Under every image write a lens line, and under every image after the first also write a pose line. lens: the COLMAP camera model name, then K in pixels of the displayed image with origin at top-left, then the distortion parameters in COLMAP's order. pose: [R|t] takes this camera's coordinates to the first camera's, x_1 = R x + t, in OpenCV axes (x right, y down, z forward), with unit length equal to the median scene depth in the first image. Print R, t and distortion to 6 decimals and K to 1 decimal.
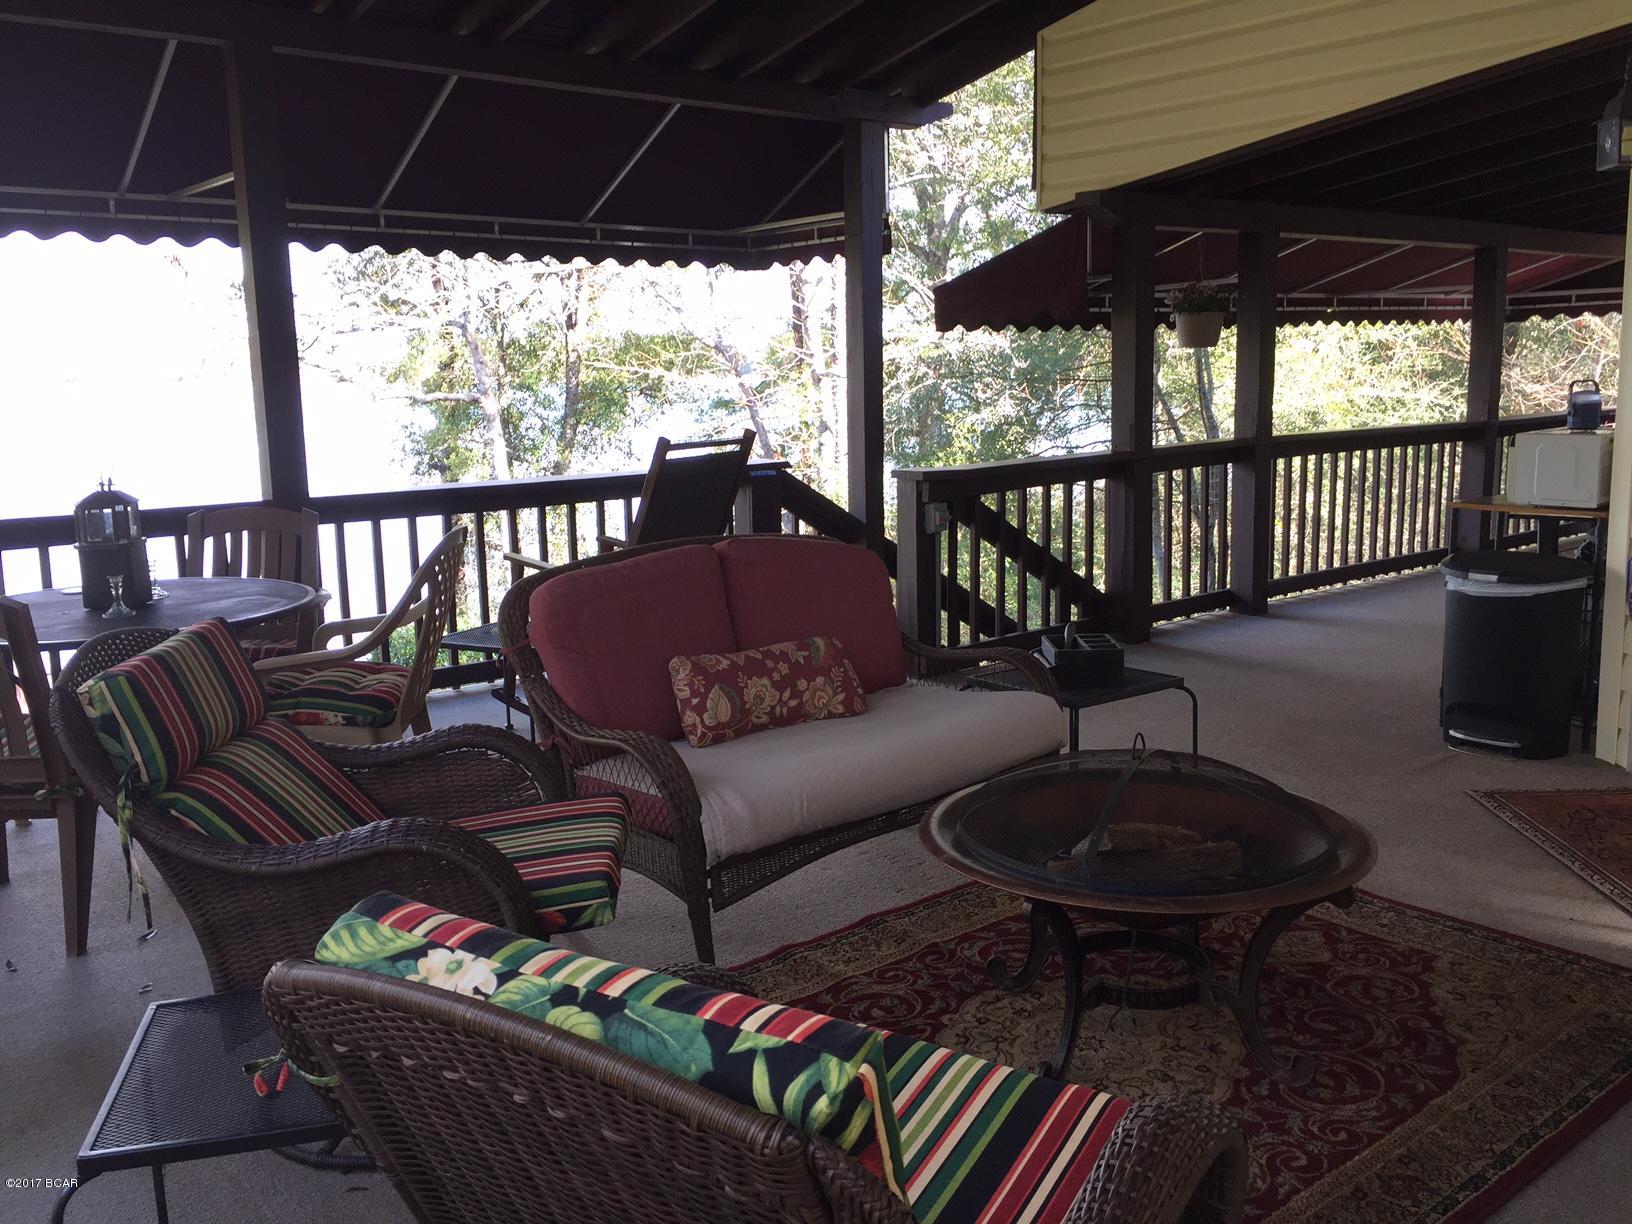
lens RADIAL K [[1384.6, 0, 821.5], [0, 1384.6, 605.4], [0, 0, 1]] dist [0.081289, -0.118677]
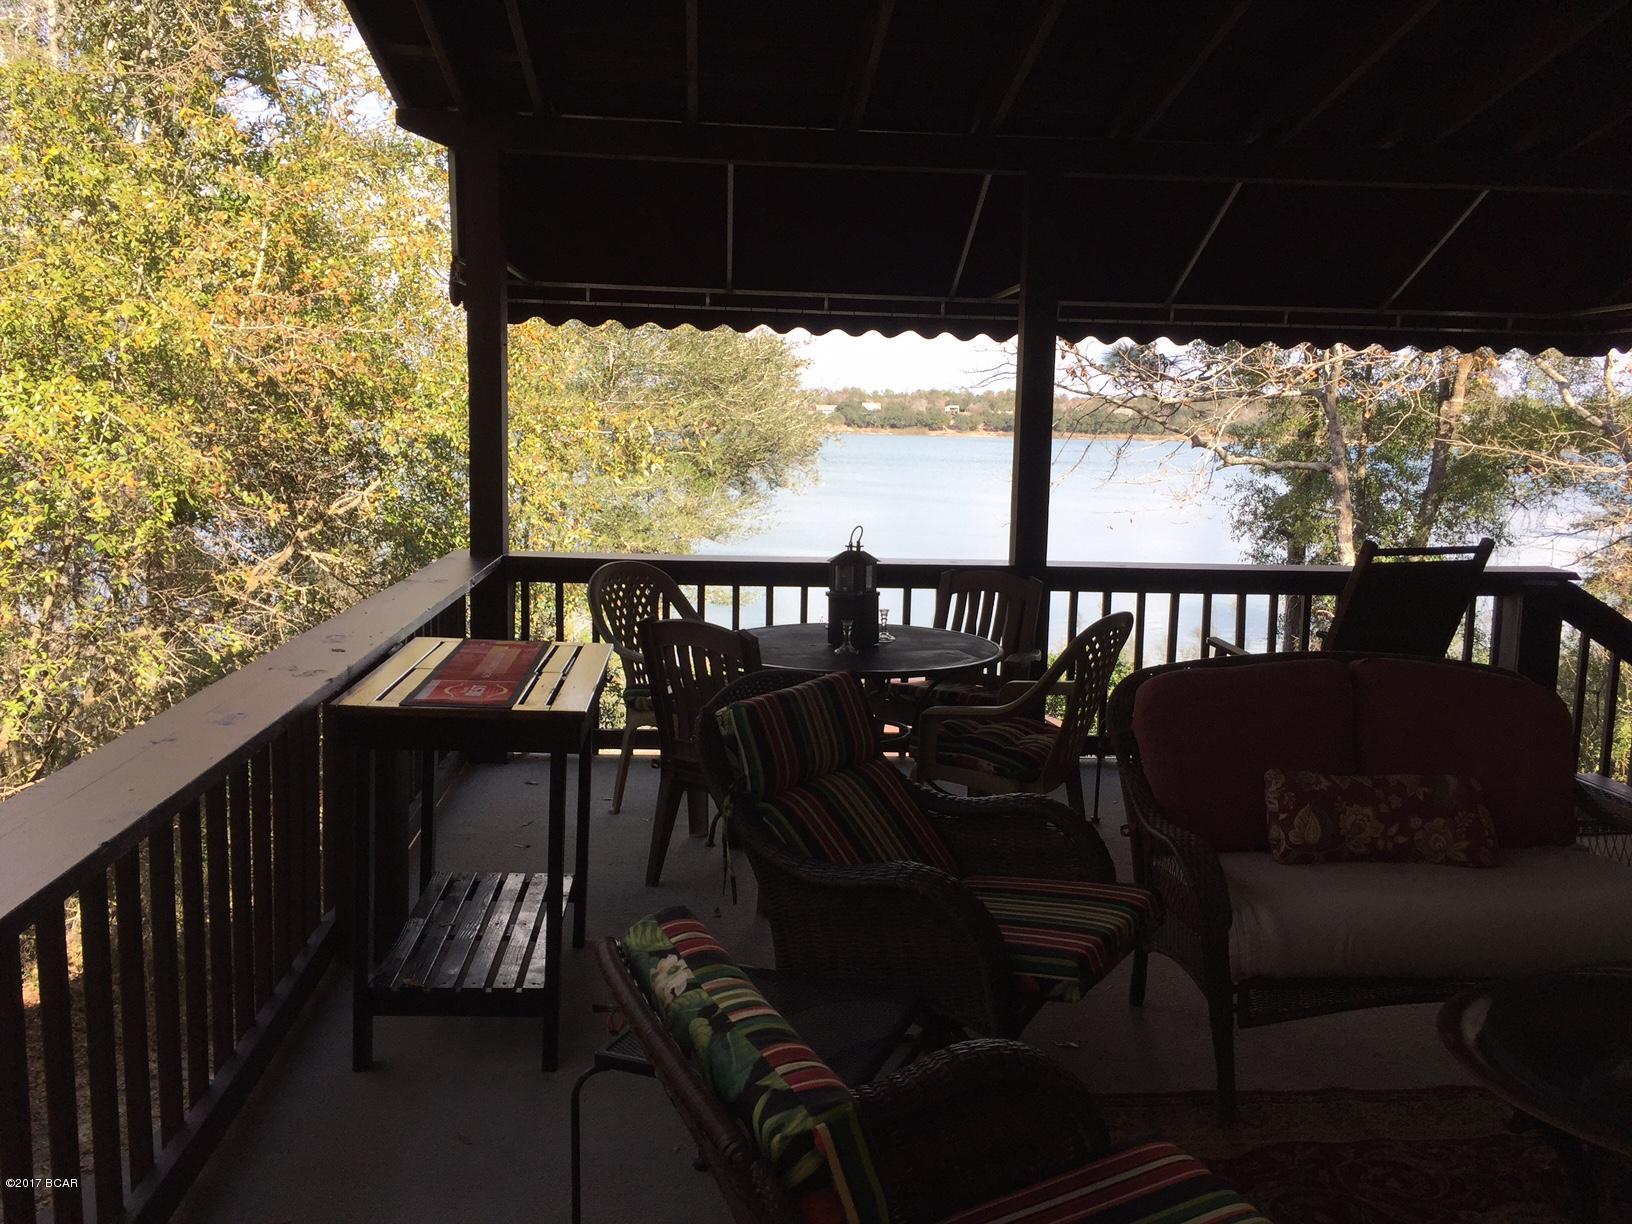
lens RADIAL K [[1373.1, 0, 819.9], [0, 1373.1, 601.7], [0, 0, 1]] dist [0.078449, -0.113752]
pose [[0.820454, 0.112166, -0.560602, 0.169981], [-0.137283, 0.990528, -0.002730, -0.034023], [0.554986, 0.079201, 0.828081, -0.020274]]
